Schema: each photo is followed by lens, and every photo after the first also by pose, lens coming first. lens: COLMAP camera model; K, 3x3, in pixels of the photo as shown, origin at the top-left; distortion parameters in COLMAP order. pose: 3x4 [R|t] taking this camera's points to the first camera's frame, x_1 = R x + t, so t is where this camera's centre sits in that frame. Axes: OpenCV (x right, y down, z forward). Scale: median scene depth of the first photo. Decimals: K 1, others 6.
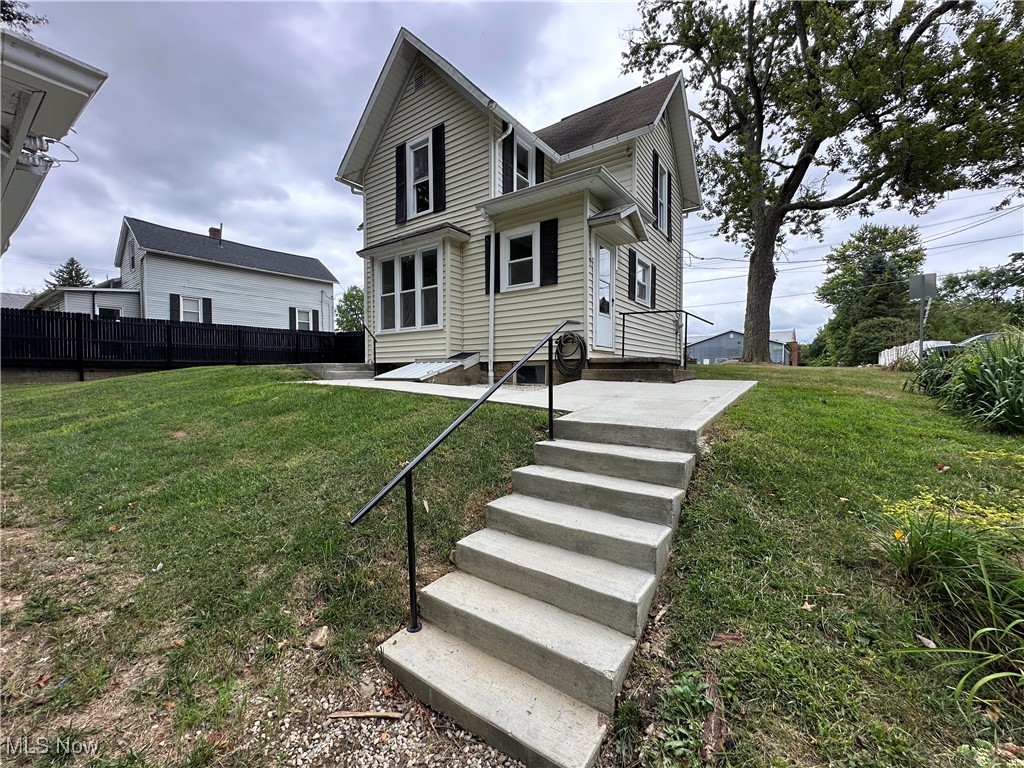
lens RADIAL K [[411.4, 0, 514.1], [0, 411.4, 383.6], [0, 0, 1]] dist [-0.000656, -0.000624]
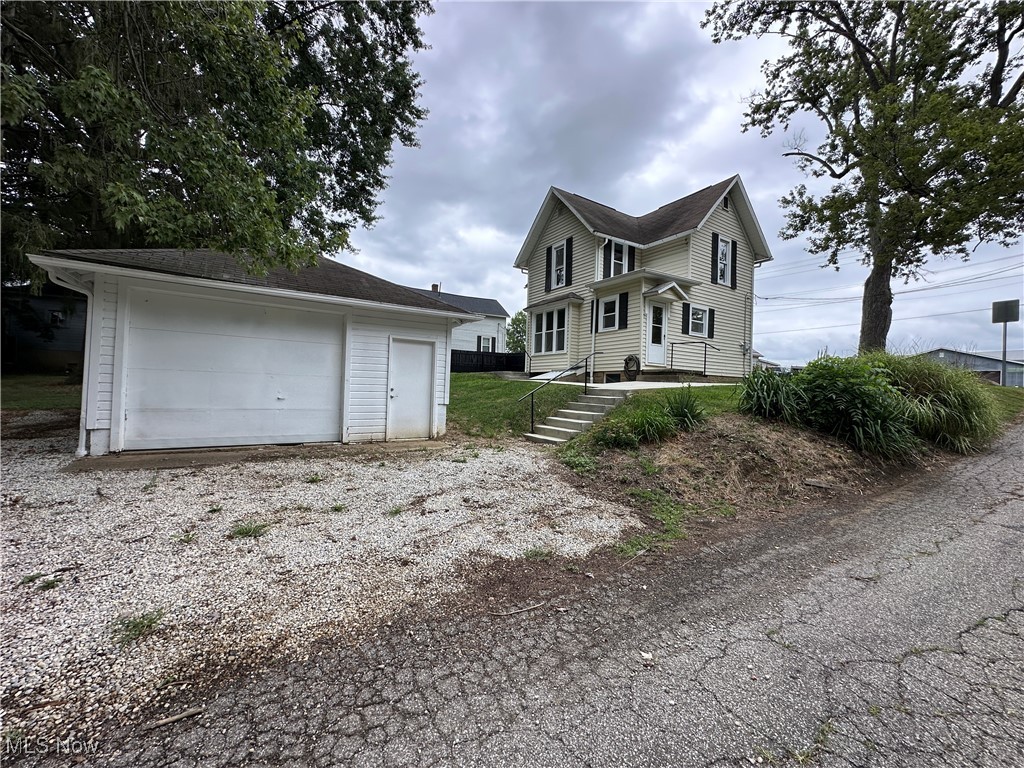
lens RADIAL K [[411.4, 0, 511.7], [0, 411.4, 385.3], [0, 0, 1]] dist [-0.000656, -0.000624]
pose [[0.927104, 0.026792, -0.373847, 0.246495], [-0.042126, 0.998570, -0.032905, 0.067206], [0.372430, 0.046255, 0.926907, -0.652903]]
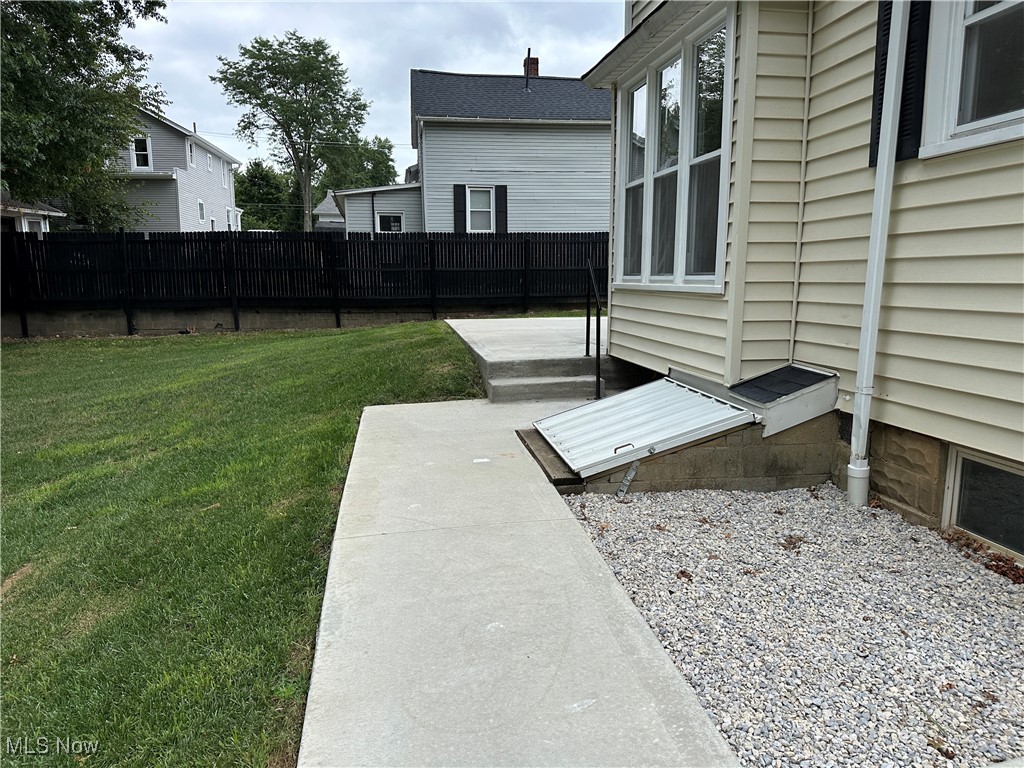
lens RADIAL K [[724.9, 0, 517.2], [0, 724.9, 390.3], [0, 0, 1]] dist [0.027992, -0.027366]
pose [[0.714676, 0.111875, -0.690451, 0.096862], [-0.015336, 0.989395, 0.144439, -0.121503], [0.699287, -0.092638, 0.708813, 0.429526]]
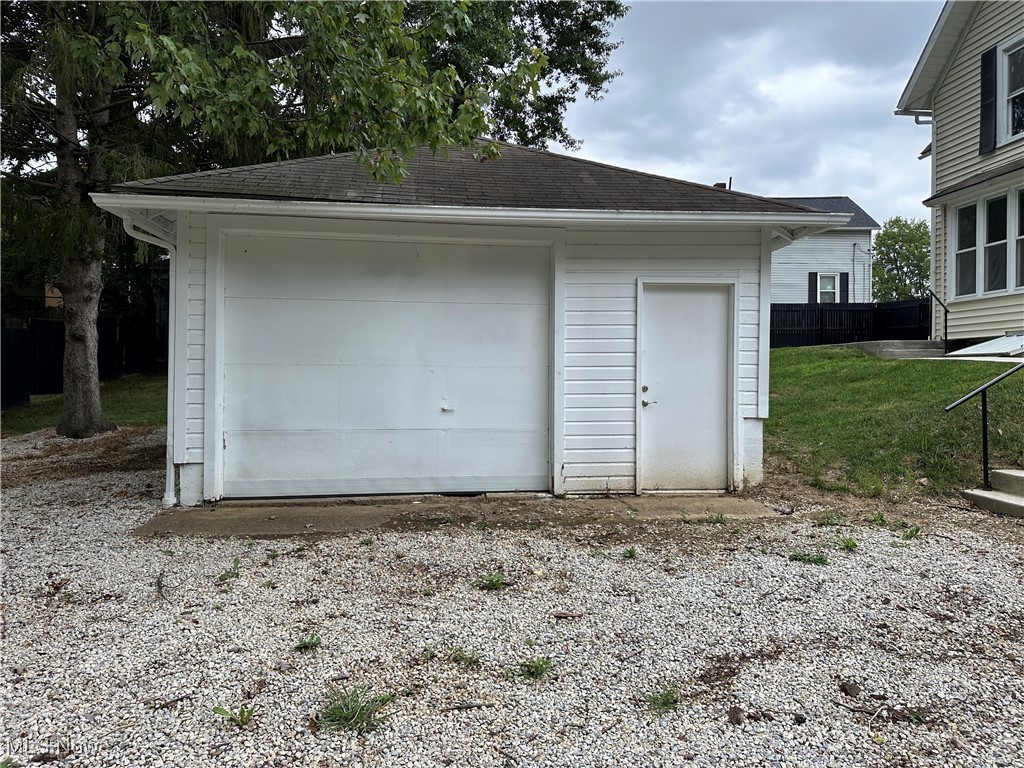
lens RADIAL K [[724.9, 0, 515.0], [0, 724.9, 378.0], [0, 0, 1]] dist [0.027992, -0.027366]
pose [[0.664970, 0.008807, -0.746818, 0.156056], [-0.024803, 0.999639, -0.010296, 0.058478], [0.746458, 0.025370, 0.664949, -0.539240]]
